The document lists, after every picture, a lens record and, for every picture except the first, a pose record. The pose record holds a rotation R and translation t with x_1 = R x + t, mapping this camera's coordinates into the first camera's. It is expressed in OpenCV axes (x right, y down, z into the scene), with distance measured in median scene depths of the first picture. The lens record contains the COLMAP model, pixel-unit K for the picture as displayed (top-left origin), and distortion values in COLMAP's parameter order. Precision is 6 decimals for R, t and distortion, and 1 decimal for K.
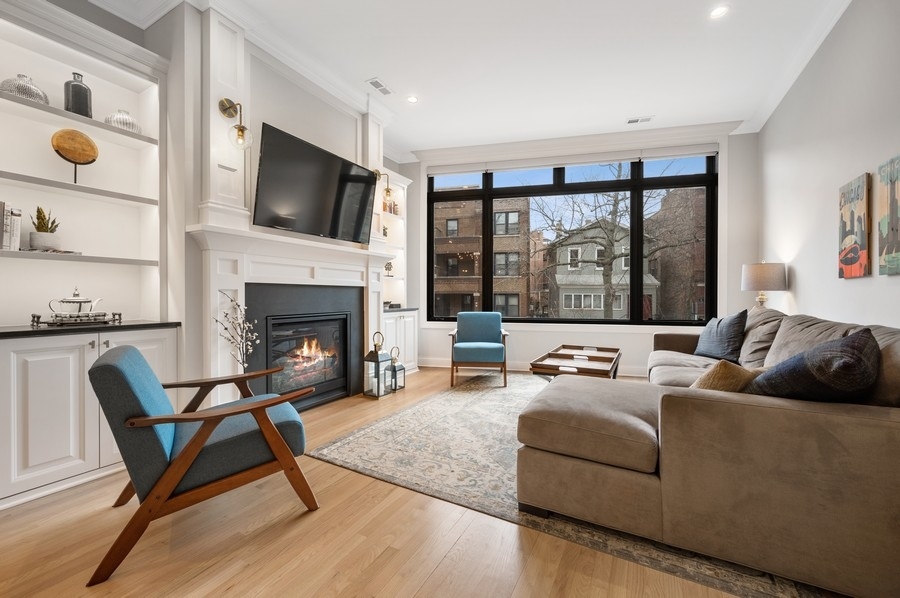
lens RADIAL K [[355.8, 0, 451.1], [0, 355.8, 296.9], [0, 0, 1]] dist [-0.002023, 0.000066]
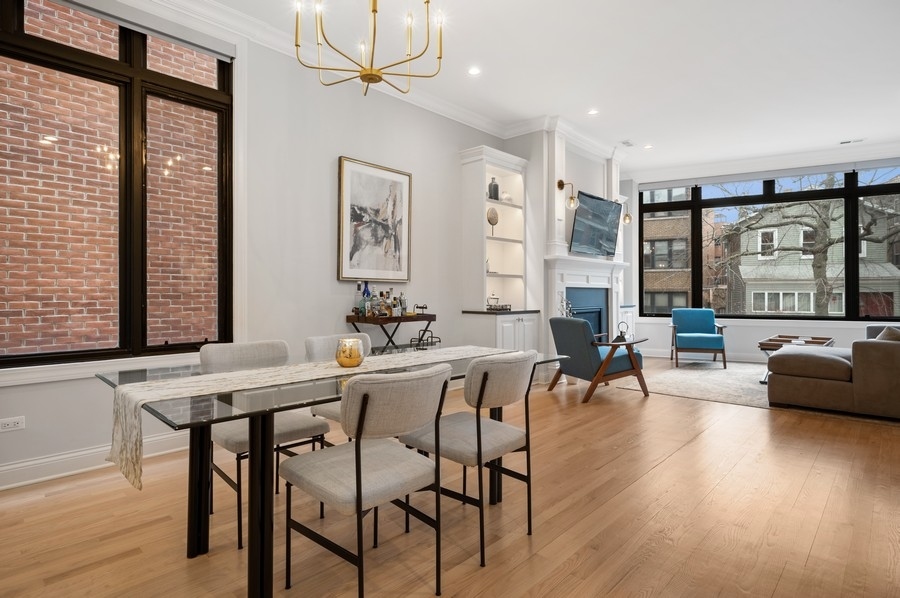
lens RADIAL K [[467.6, 0, 451.3], [0, 467.6, 290.0], [0, 0, 1]] dist [-0.001608, -0.000040]
pose [[0.968068, -0.004145, -0.250654, -0.302443], [0.000947, 0.999917, -0.012879, 0.000461], [0.250687, 0.012230, 0.967991, -0.680085]]
